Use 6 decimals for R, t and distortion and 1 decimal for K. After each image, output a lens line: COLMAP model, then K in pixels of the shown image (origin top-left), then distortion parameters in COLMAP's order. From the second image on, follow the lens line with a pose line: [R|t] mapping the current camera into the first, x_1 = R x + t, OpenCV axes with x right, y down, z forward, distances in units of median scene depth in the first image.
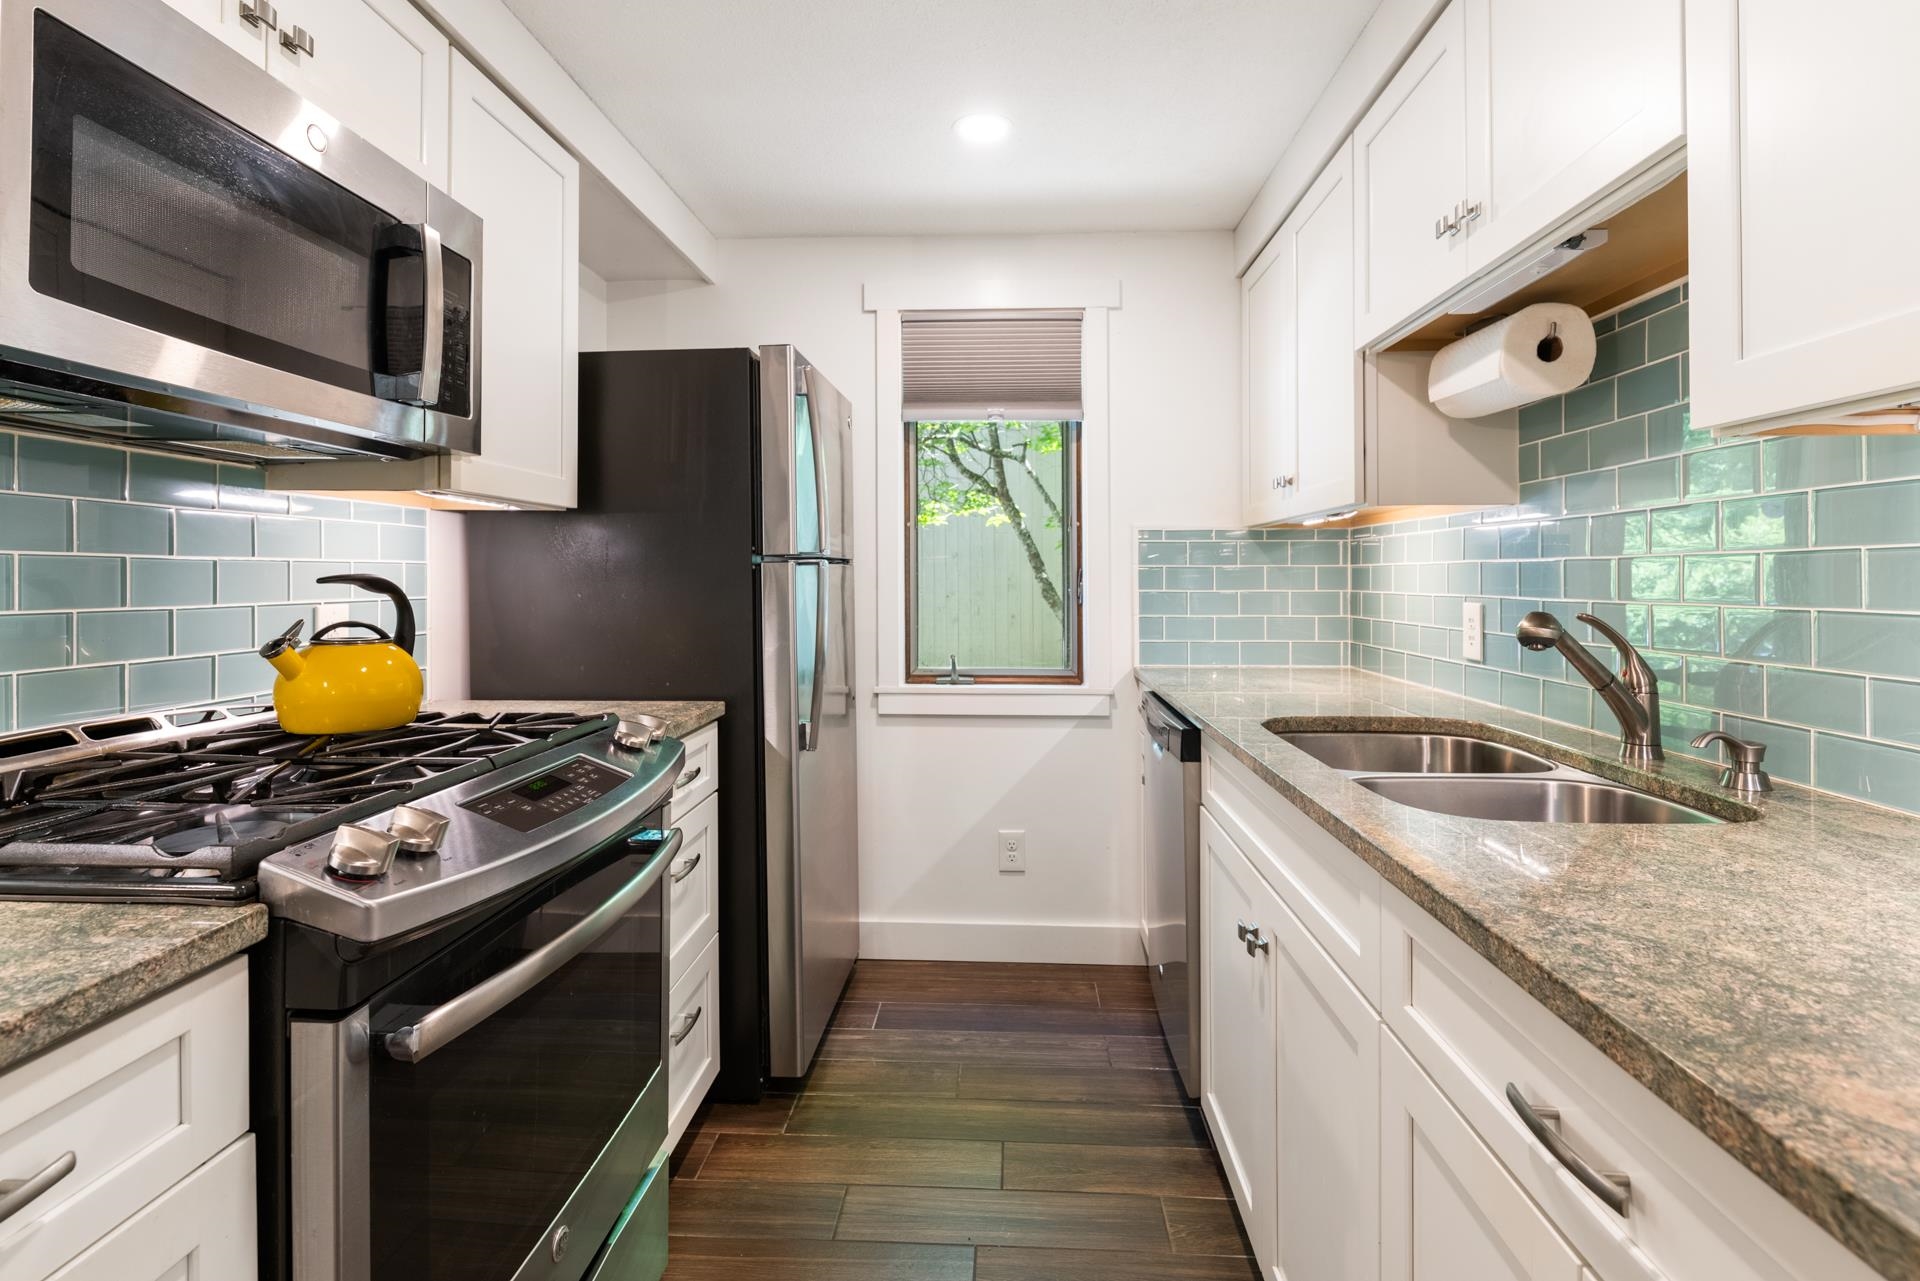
lens RADIAL K [[920.9, 0, 970.2], [0, 920.9, 576.4], [0, 0, 1]] dist [0.004161, -0.008108]
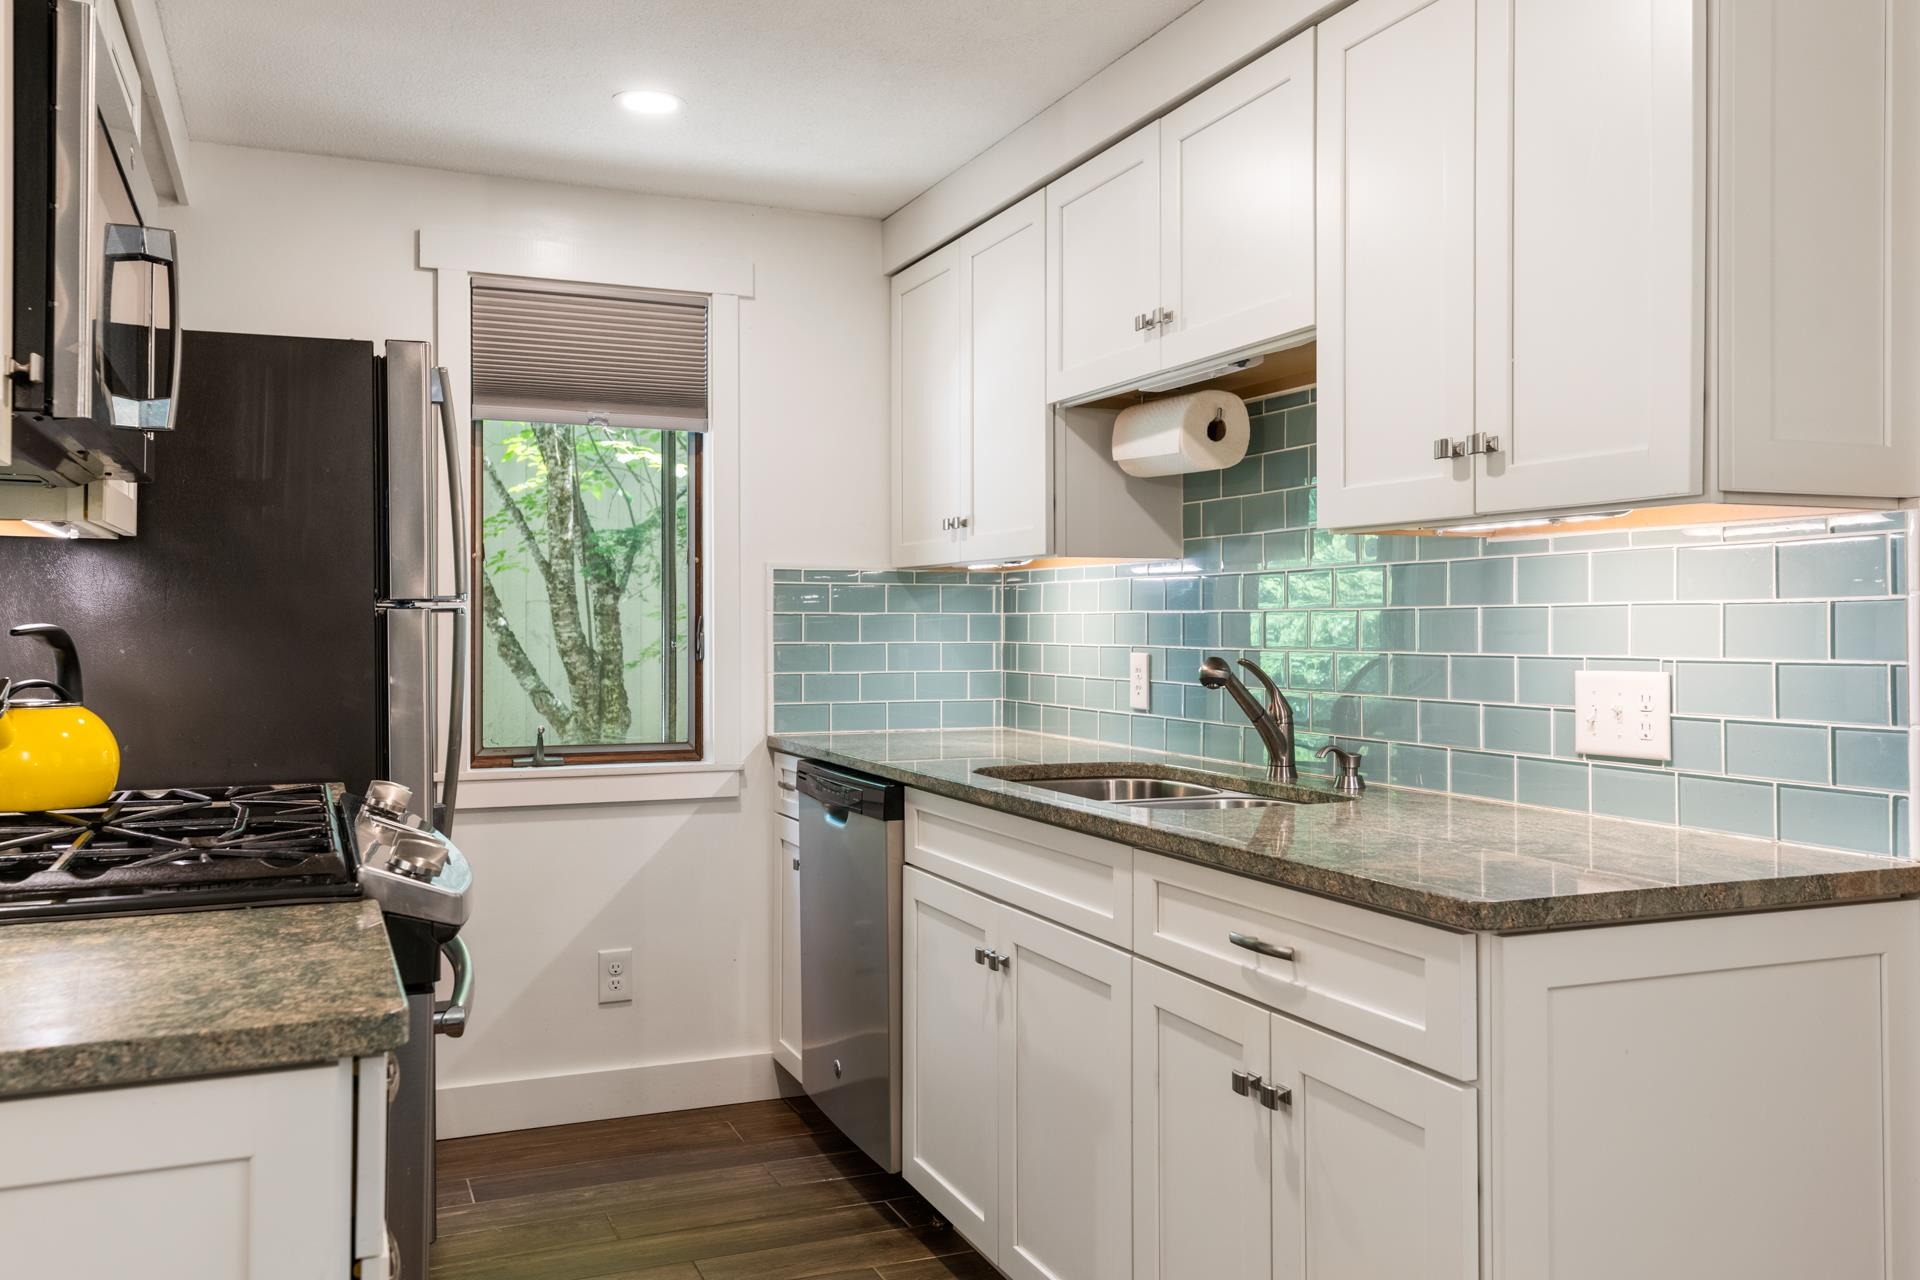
lens RADIAL K [[1607.2, 0, 958.8], [0, 1607.2, 629.3], [0, 0, 1]] dist [0.038832, 0.004810]
pose [[0.901120, -0.000057, 0.433570, -0.403302], [-0.002153, 0.999987, 0.004607, -0.005288], [-0.433565, -0.005085, 0.901108, -0.509618]]
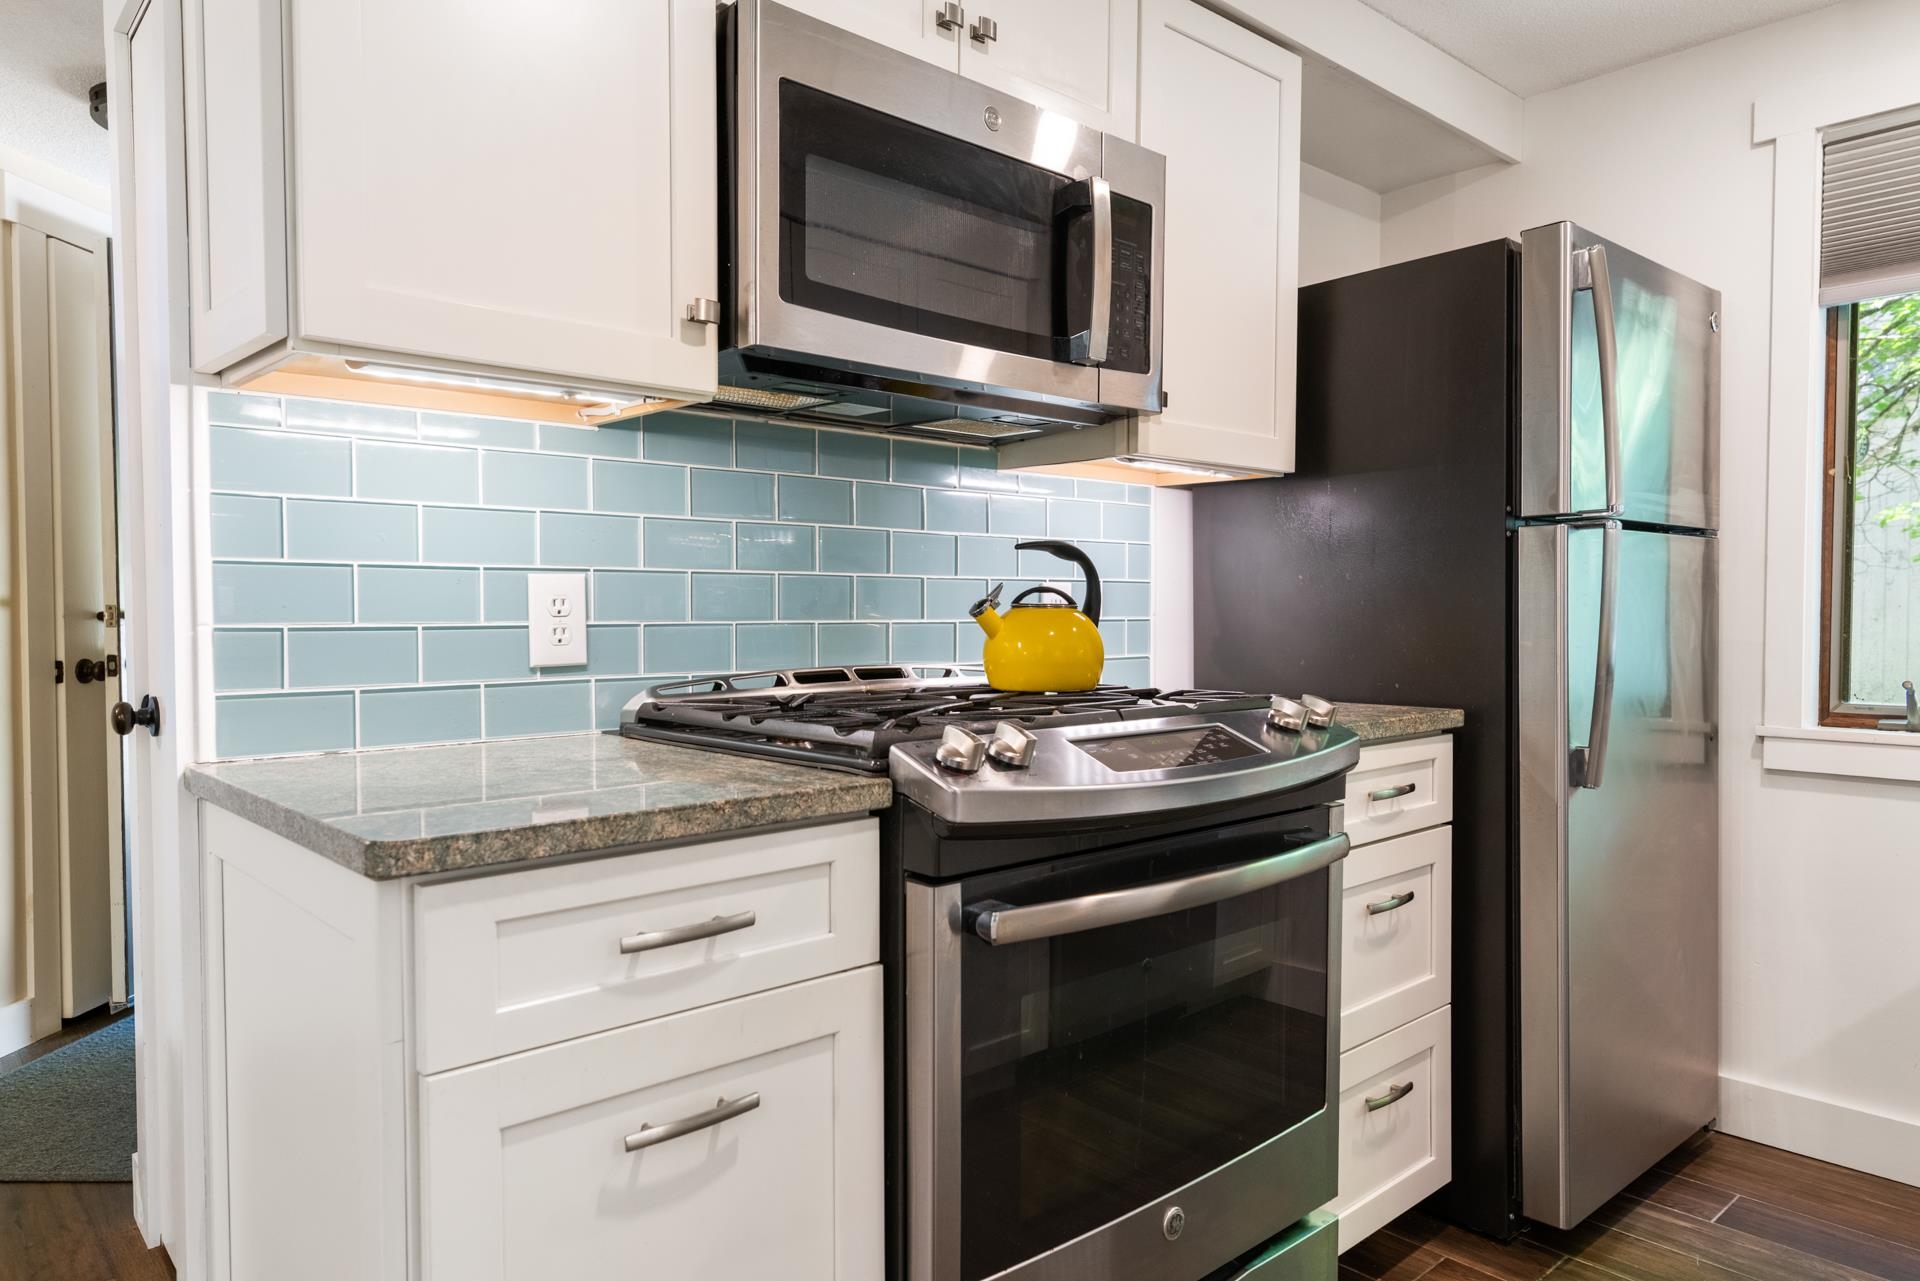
lens RADIAL K [[1248.2, 0, 957.3], [0, 1248.2, 655.6], [0, 0, 1]] dist [0.011471, -0.000211]
pose [[0.699794, 0.026773, -0.713843, 0.185785], [-0.001323, 0.999344, 0.036184, 0.054270], [0.714344, -0.024377, 0.699370, -0.032340]]
